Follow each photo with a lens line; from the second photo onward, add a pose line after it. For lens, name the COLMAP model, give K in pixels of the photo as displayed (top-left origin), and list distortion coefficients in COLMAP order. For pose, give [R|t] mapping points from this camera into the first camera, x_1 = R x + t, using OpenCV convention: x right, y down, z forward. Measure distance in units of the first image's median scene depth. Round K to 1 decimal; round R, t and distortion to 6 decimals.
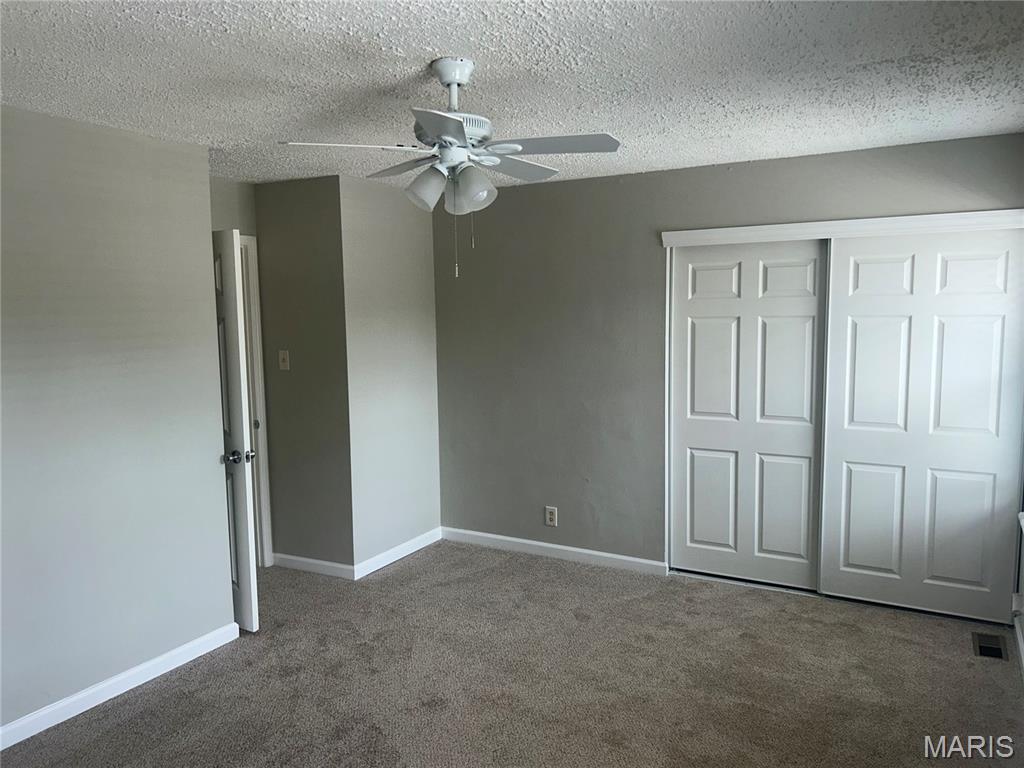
lens RADIAL K [[774.6, 0, 510.8], [0, 774.6, 389.1], [0, 0, 1]] dist [0.055797, -0.076092]
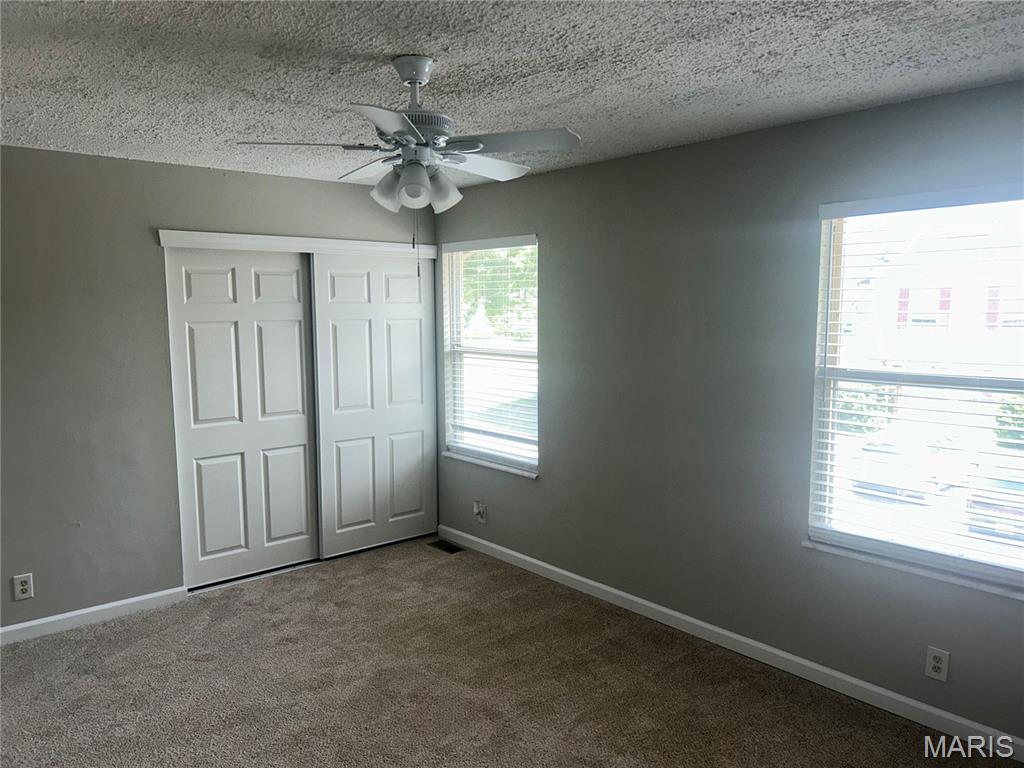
lens RADIAL K [[765.0, 0, 513.7], [0, 765.0, 399.7], [0, 0, 1]] dist [0.007633, 0.002640]
pose [[0.337329, -0.103653, 0.935663, -0.541546], [0.102377, 0.992064, 0.072992, -0.027044], [-0.935803, 0.071168, 0.345264, 0.319383]]
